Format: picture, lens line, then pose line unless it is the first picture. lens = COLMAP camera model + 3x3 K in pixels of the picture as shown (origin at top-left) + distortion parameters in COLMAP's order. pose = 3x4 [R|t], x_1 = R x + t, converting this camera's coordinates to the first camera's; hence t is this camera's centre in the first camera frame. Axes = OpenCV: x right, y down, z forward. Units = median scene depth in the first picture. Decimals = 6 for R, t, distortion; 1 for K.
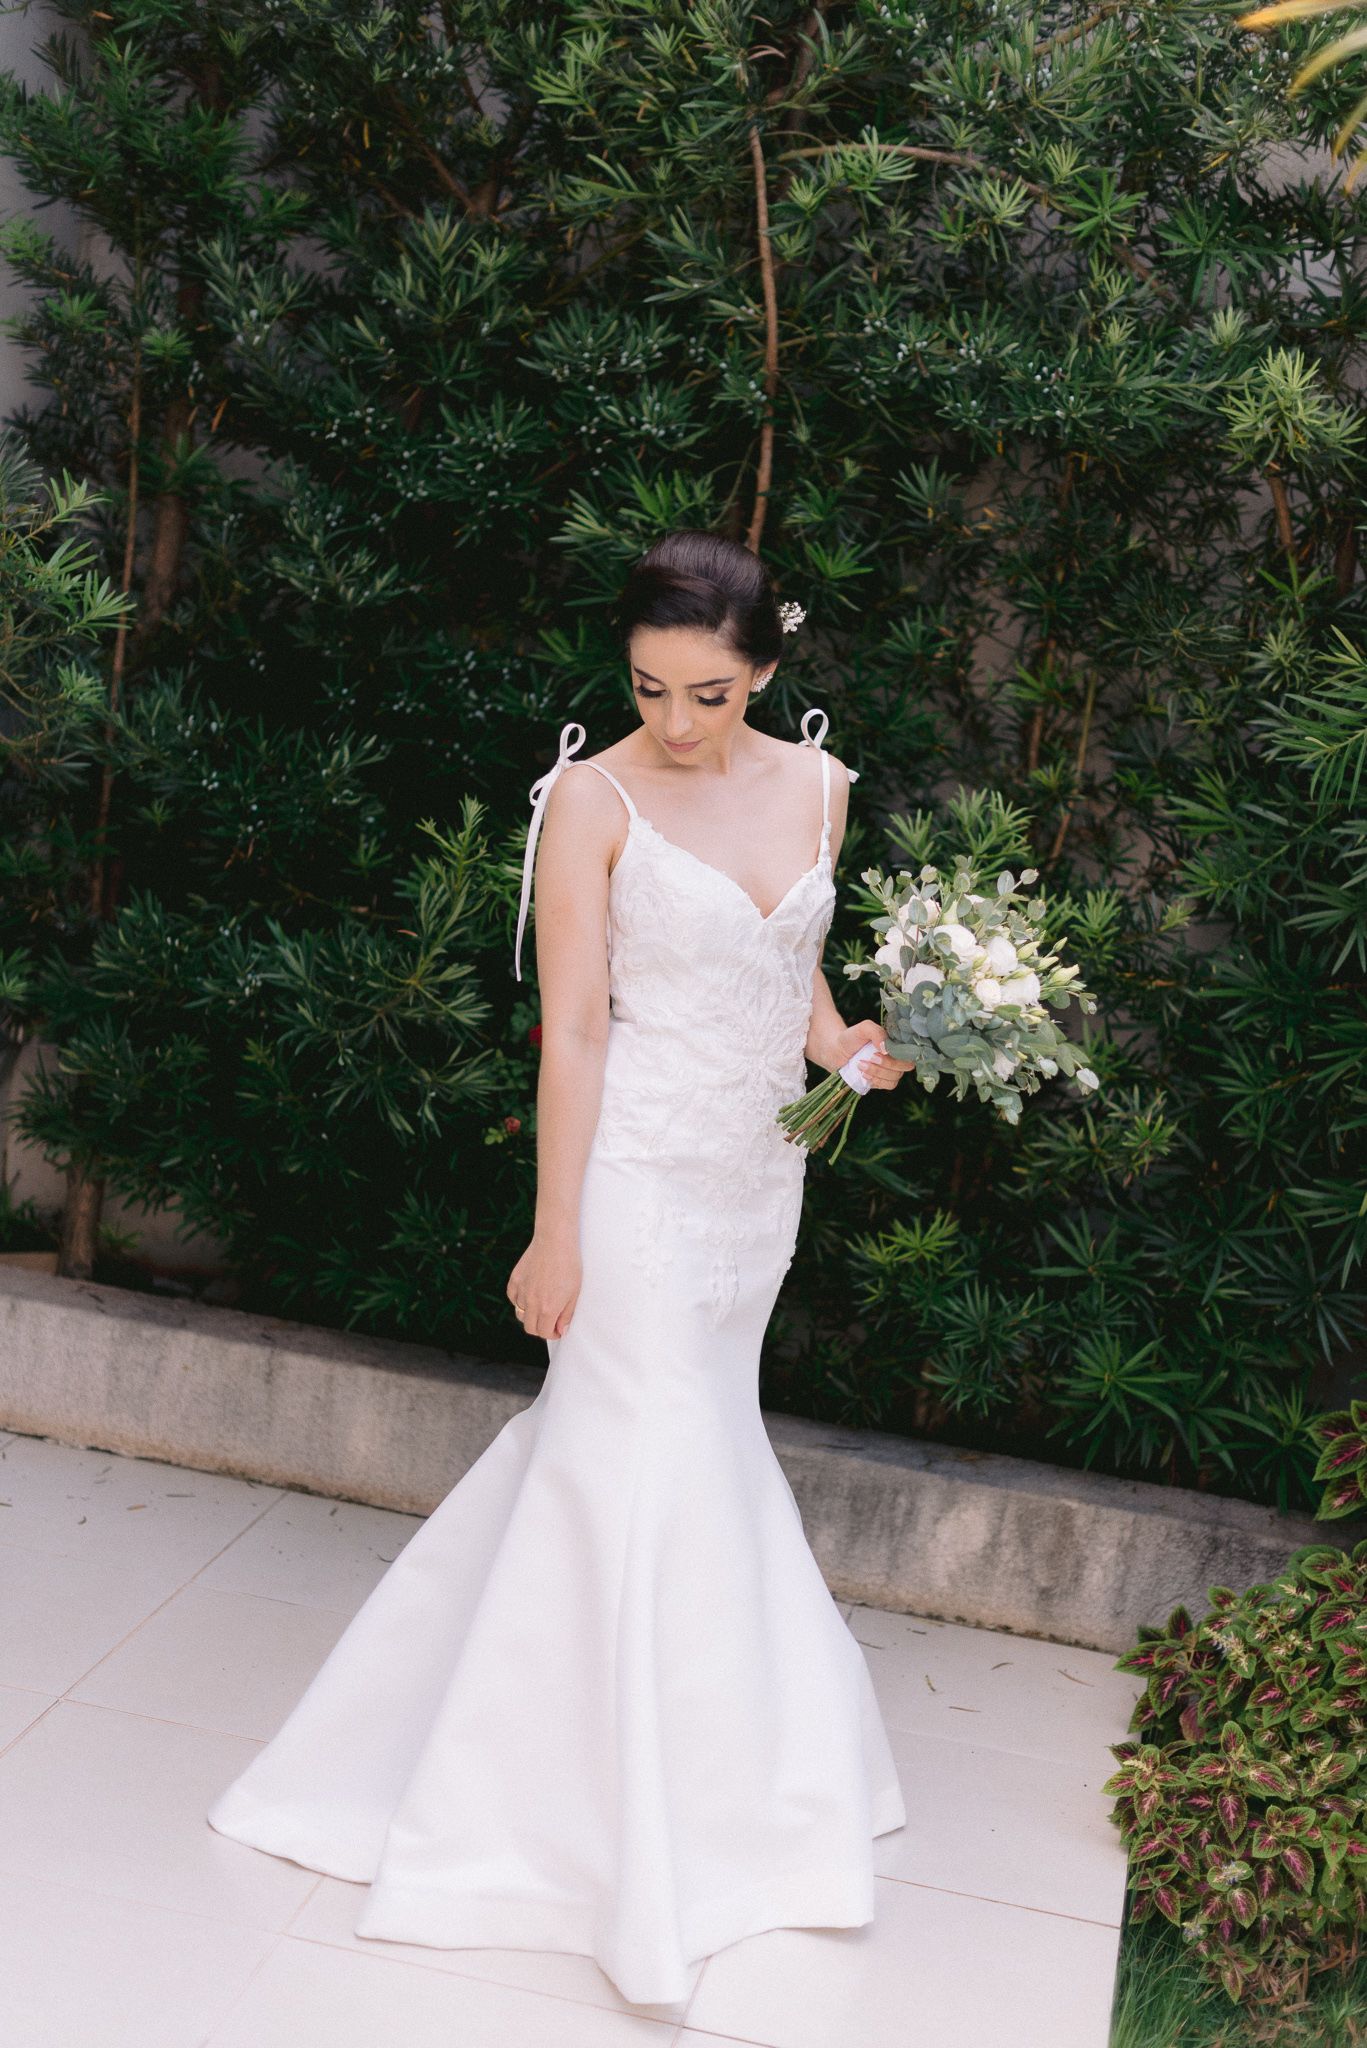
lens RADIAL K [[2977.4, 0, 692.8], [0, 2977.4, 1024.5], [0, 0, 1]] dist [0.031095, 0.000000]
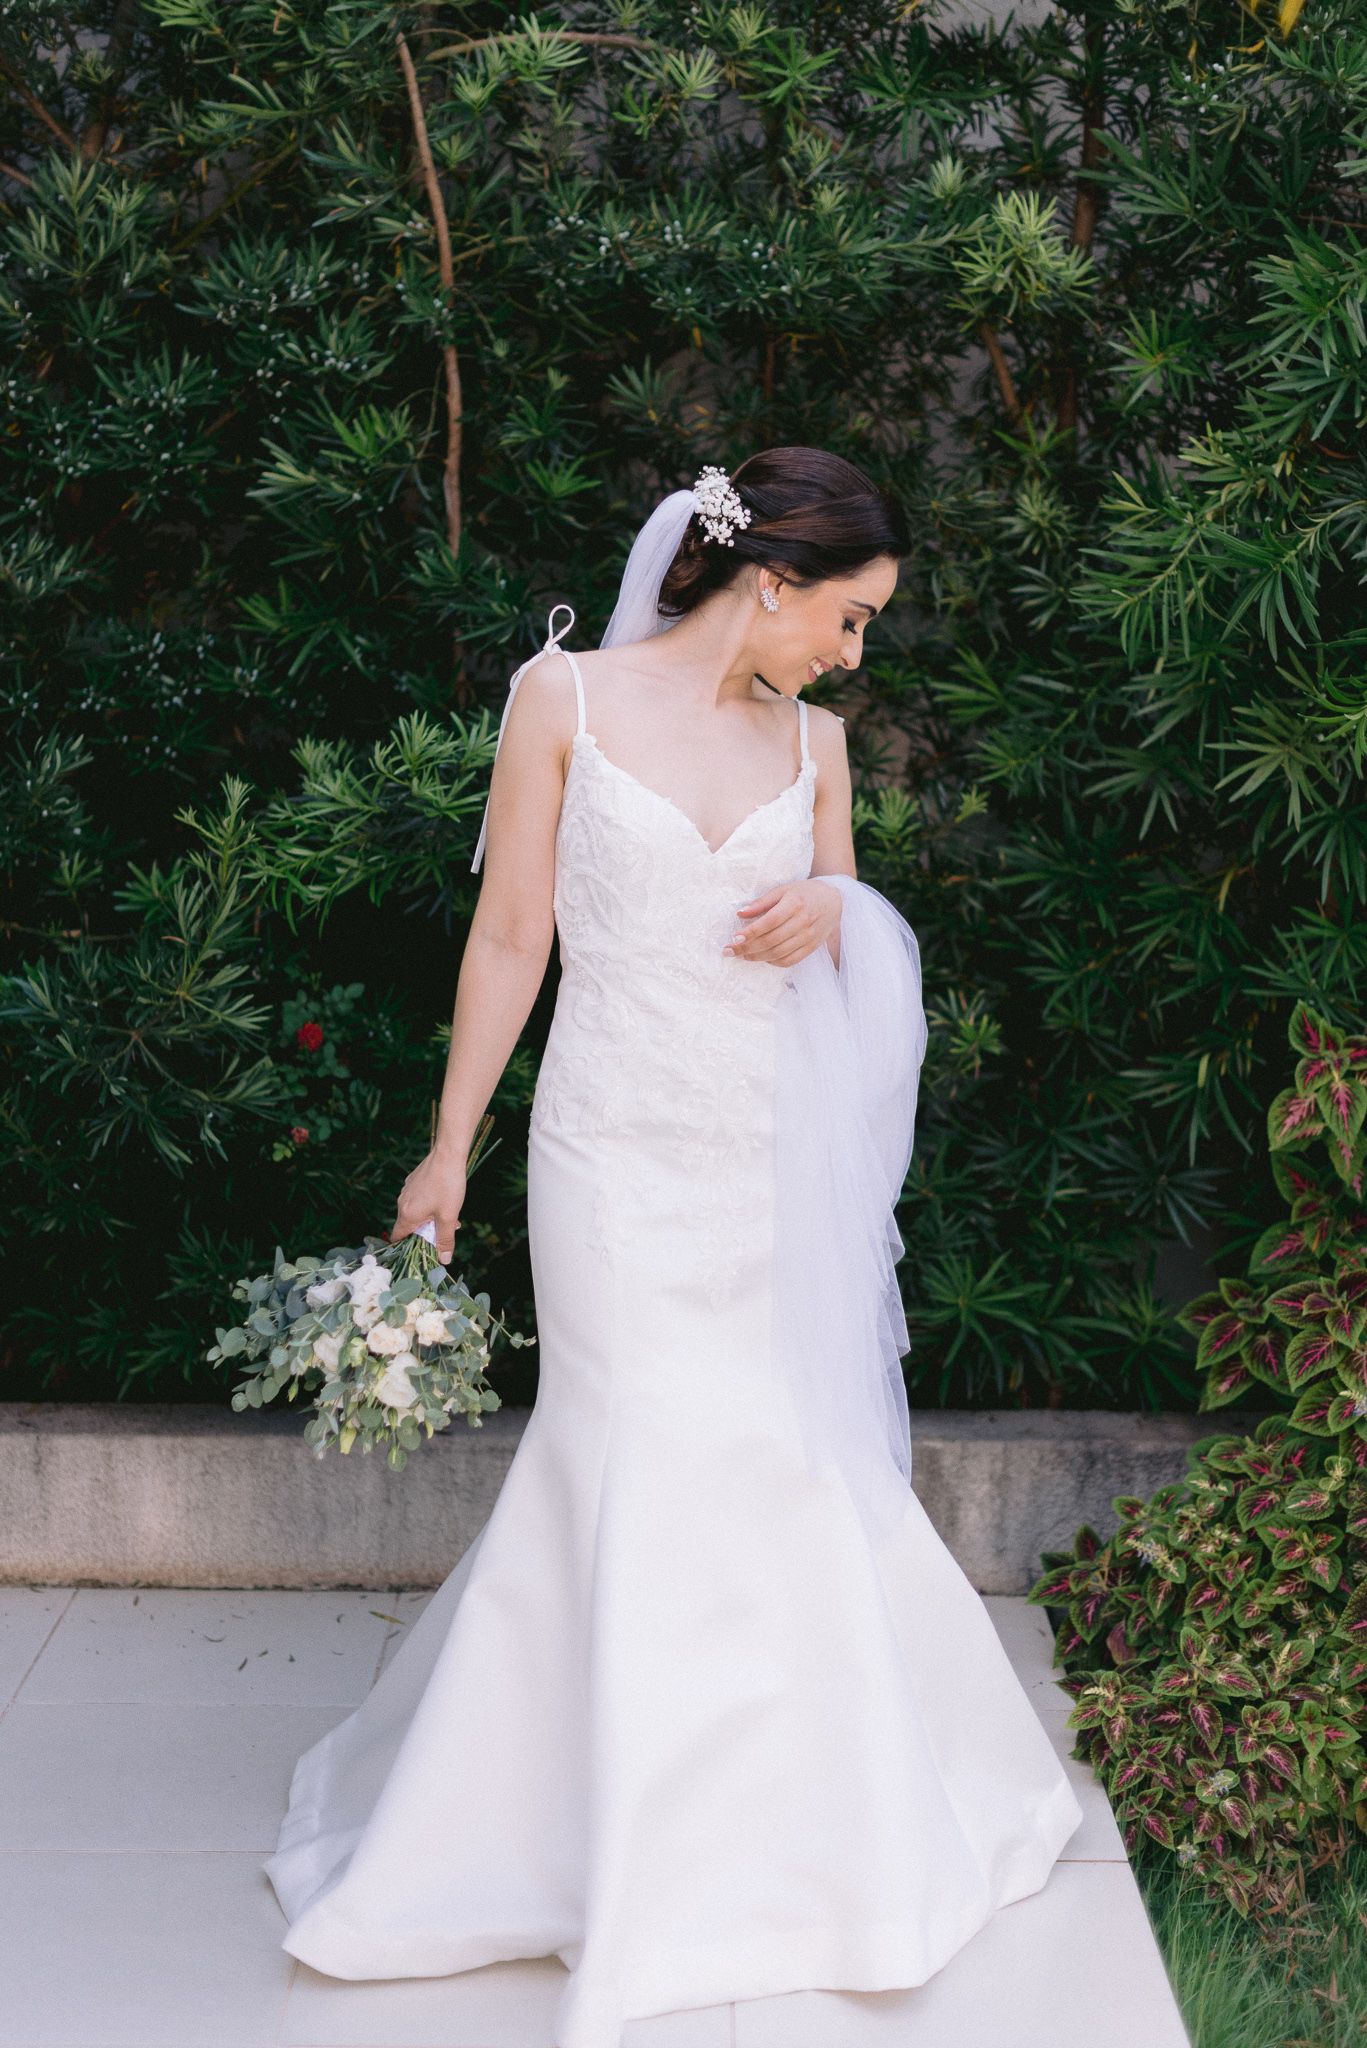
lens RADIAL K [[3186.6, 0, 677.6], [0, 3186.6, 976.6], [0, 0, 1]] dist [0.033444, 0.000000]
pose [[0.974871, -0.151635, 0.163199, -0.100468], [0.154950, 0.987892, -0.007704, 0.011117], [-0.160055, 0.032798, 0.986563, 0.017550]]
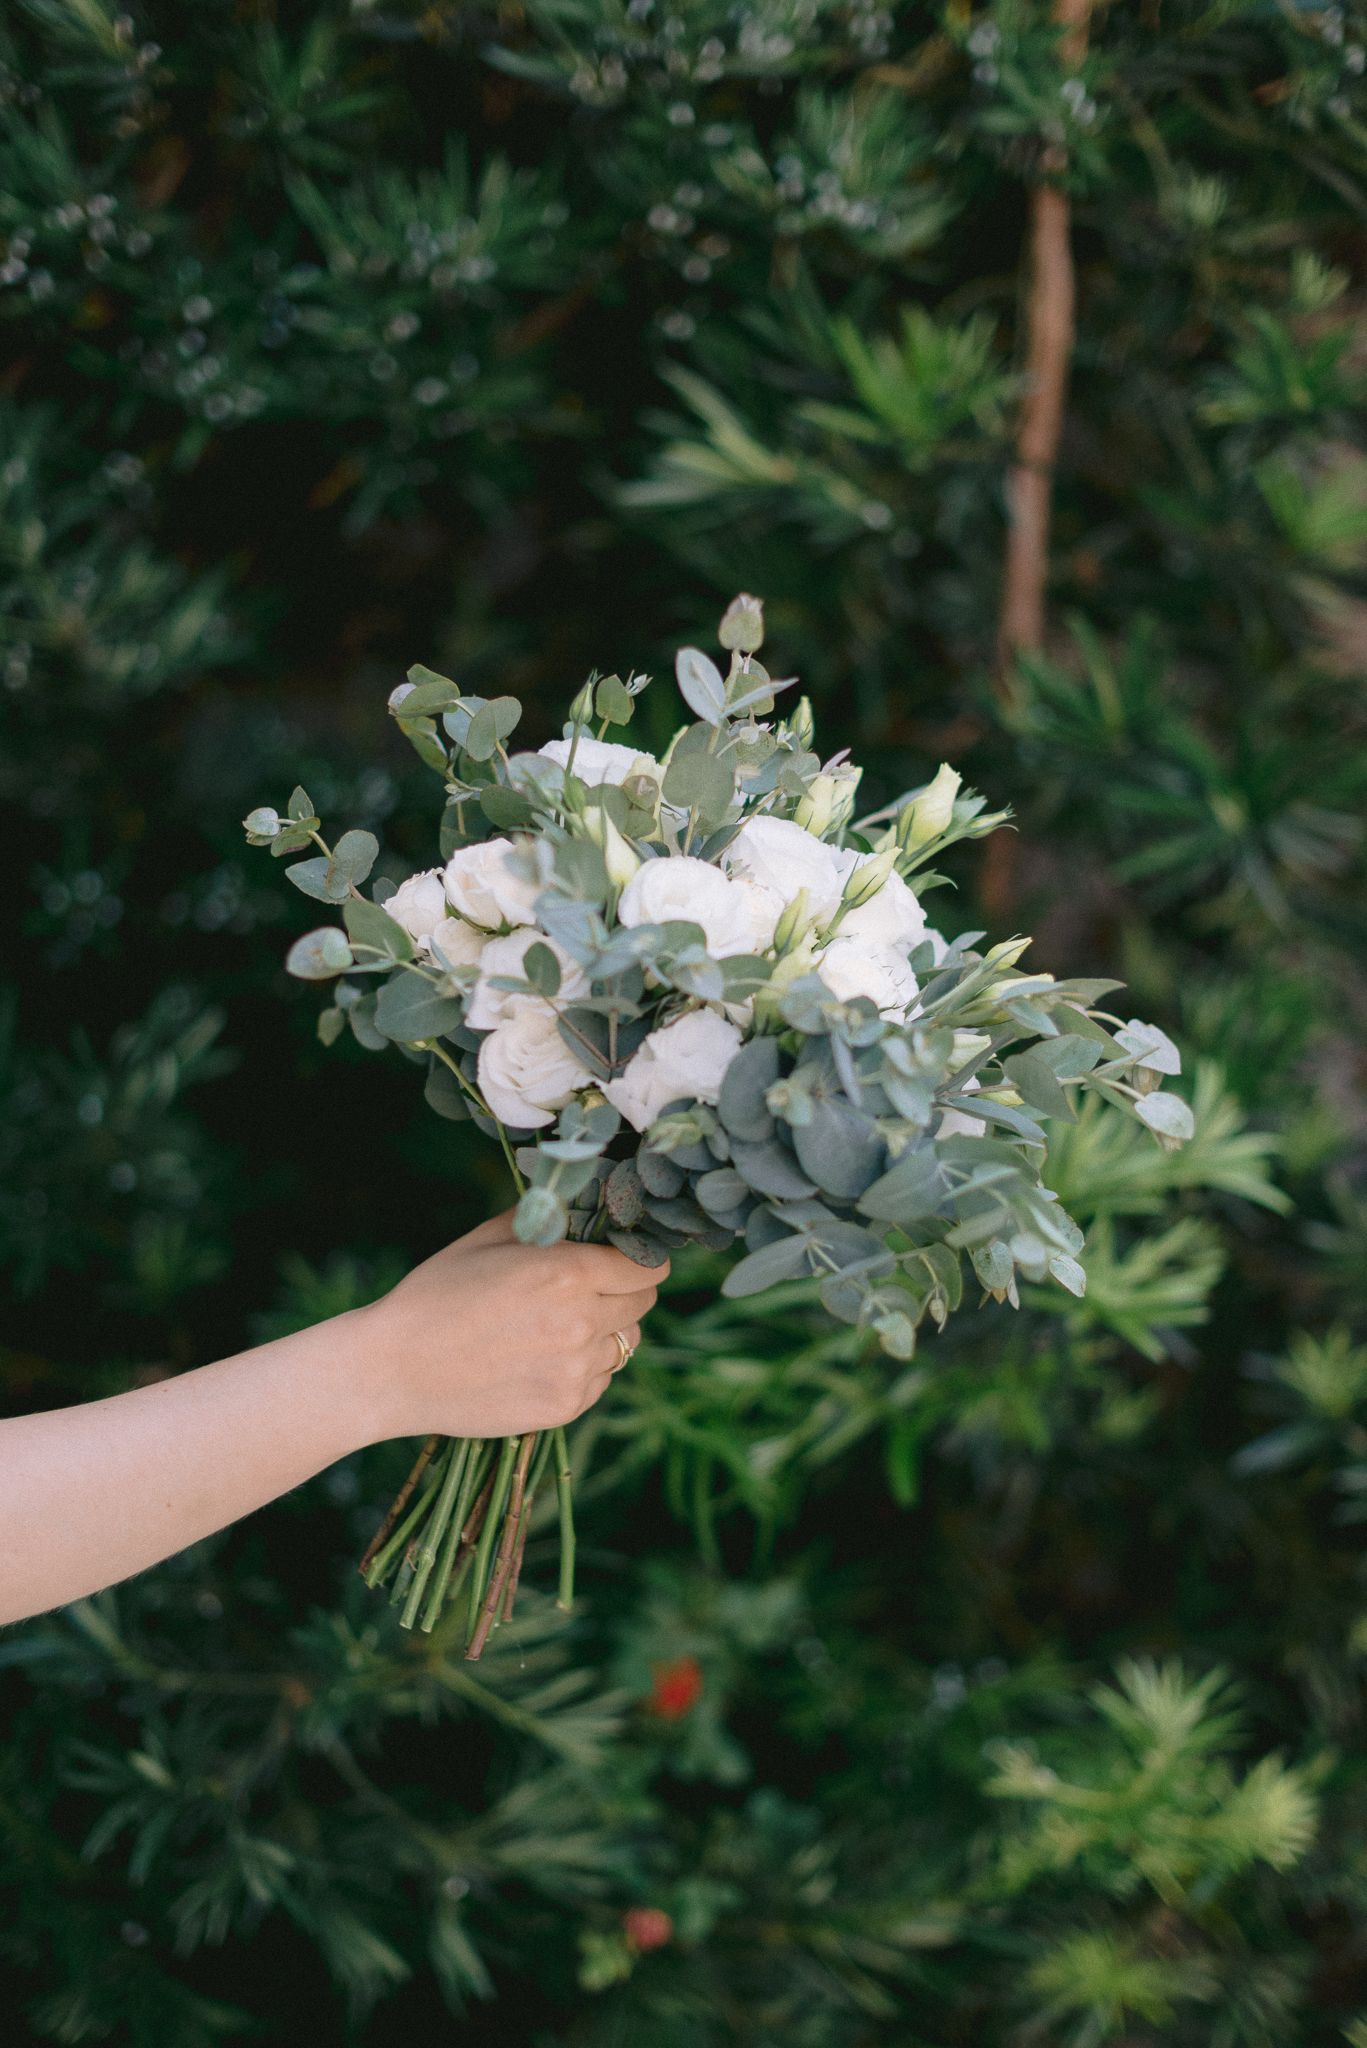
lens RADIAL K [[2977.4, 0, 672.8], [0, 2977.4, 1022.1], [0, 0, 1]] dist [0.031095, 0.000000]
pose [[0.979701, -0.095821, 0.176079, -0.118558], [0.089350, 0.995013, 0.044336, -0.108841], [-0.179450, -0.027704, 0.983377, 0.598190]]
